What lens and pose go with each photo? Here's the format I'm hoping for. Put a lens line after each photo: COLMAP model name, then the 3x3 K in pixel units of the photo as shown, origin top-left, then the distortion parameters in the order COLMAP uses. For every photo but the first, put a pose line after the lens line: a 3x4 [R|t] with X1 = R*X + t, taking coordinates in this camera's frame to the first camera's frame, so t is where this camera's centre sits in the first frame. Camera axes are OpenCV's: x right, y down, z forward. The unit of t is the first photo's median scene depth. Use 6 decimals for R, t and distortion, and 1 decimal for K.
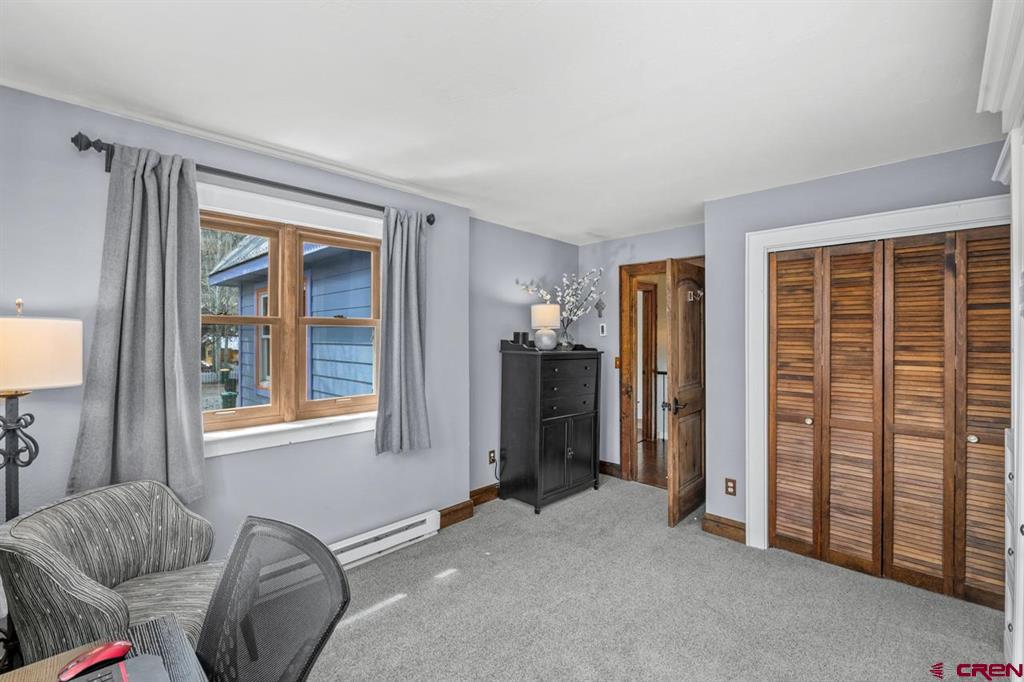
lens RADIAL K [[443.7, 0, 510.2], [0, 443.7, 338.2], [0, 0, 1]] dist [-0.001005, -0.000021]
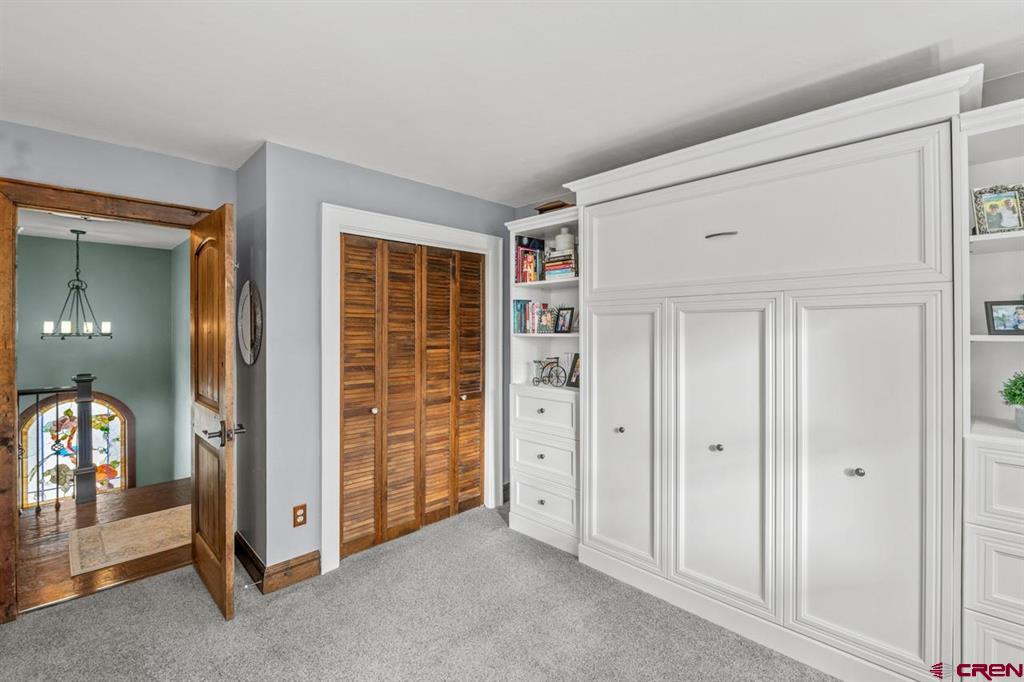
lens RADIAL K [[455.8, 0, 523.6], [0, 455.8, 325.6], [0, 0, 1]] dist [0.000438, -0.000161]
pose [[0.001669, 0.001085, 0.999998, -0.356698], [0.005096, 0.999986, -0.001093, -0.002362], [-0.999986, 0.005098, 0.001663, 0.664800]]
